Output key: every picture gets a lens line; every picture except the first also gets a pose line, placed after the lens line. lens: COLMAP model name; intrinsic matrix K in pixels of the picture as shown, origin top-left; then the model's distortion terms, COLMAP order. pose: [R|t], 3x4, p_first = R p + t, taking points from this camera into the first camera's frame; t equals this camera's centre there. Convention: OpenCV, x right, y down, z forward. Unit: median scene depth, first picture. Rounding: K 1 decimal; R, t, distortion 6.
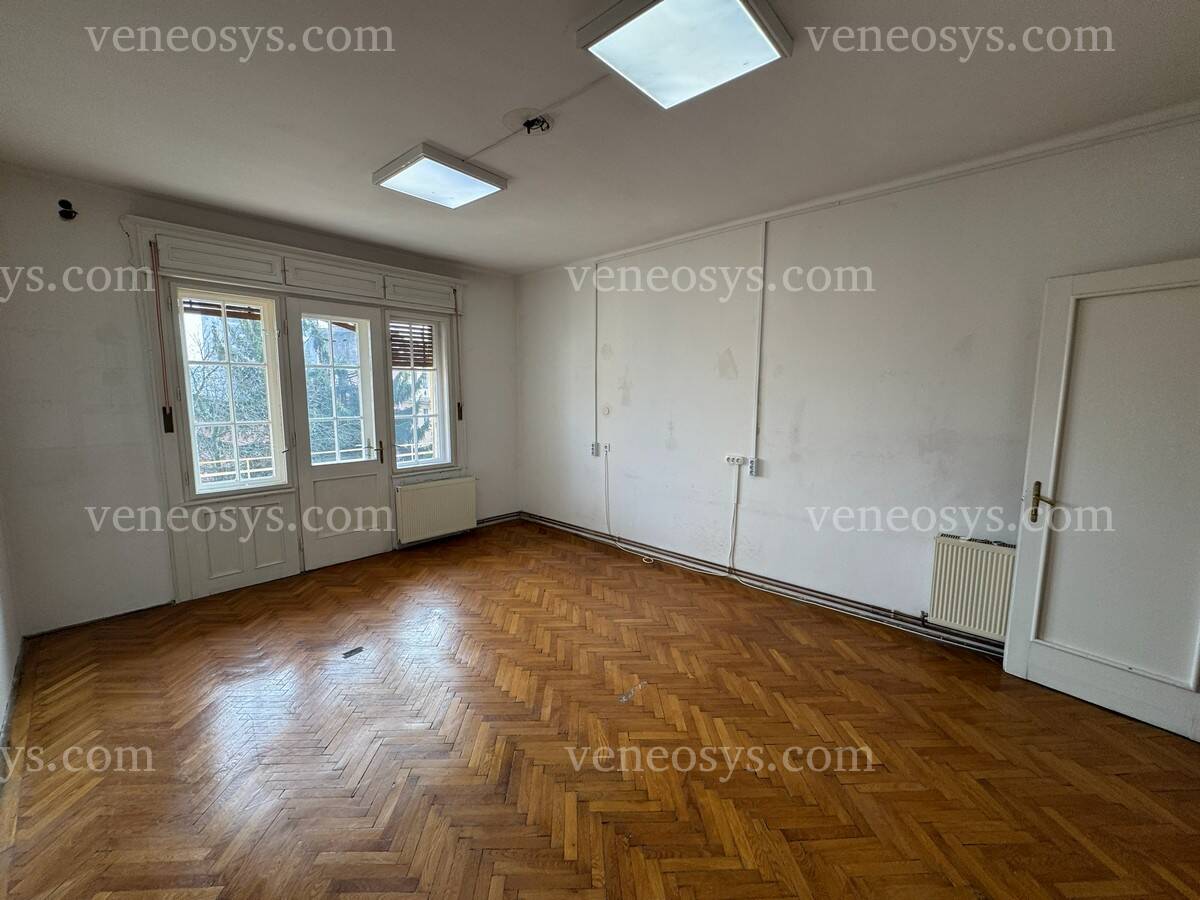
lens RADIAL K [[478.2, 0, 594.1], [0, 478.2, 450.6], [0, 0, 1]] dist [-0.004093, -0.000071]
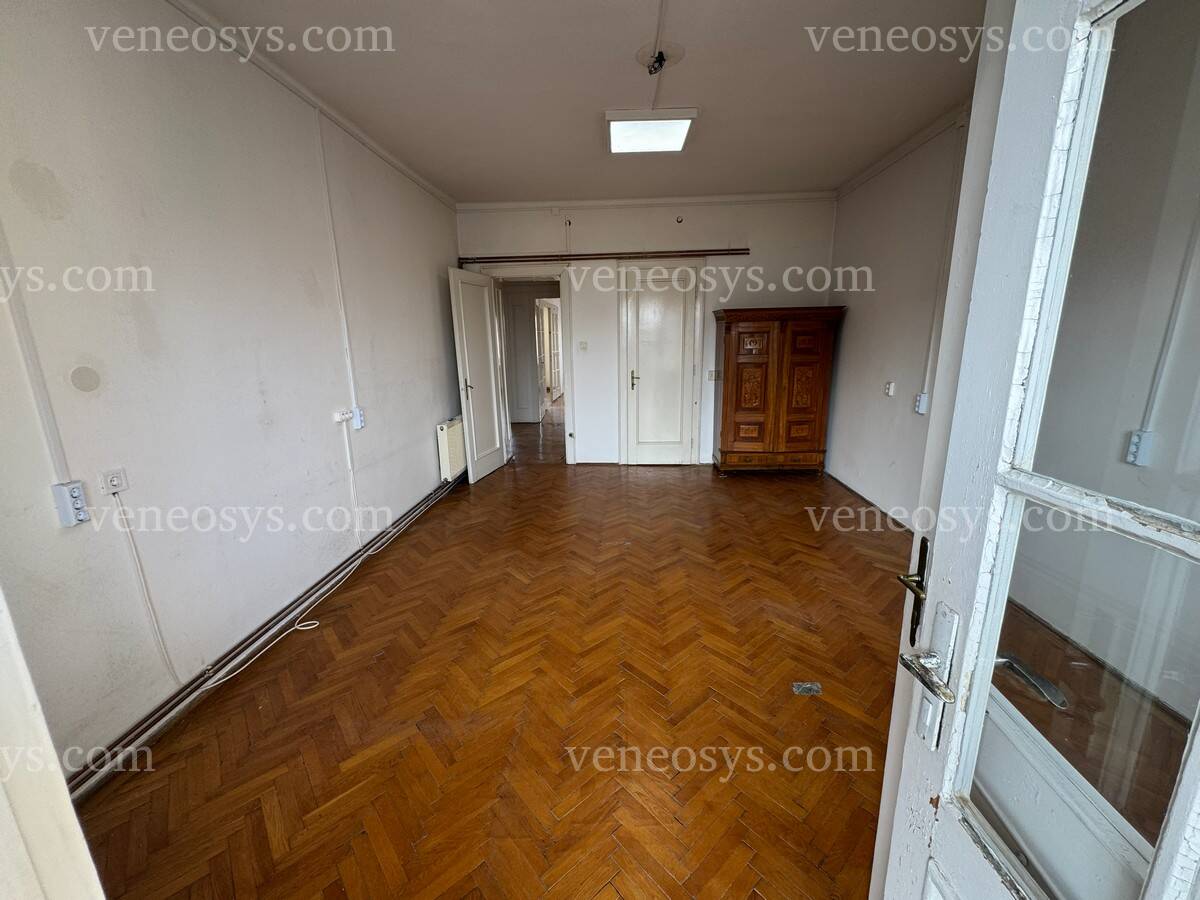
lens RADIAL K [[478.2, 0, 596.8], [0, 478.2, 447.0], [0, 0, 1]] dist [-0.004093, -0.000071]
pose [[-0.634872, -0.160804, 0.755698, -0.474796], [0.108064, 0.950006, 0.292936, -0.097807], [-0.765022, 0.267641, -0.585755, 0.951390]]
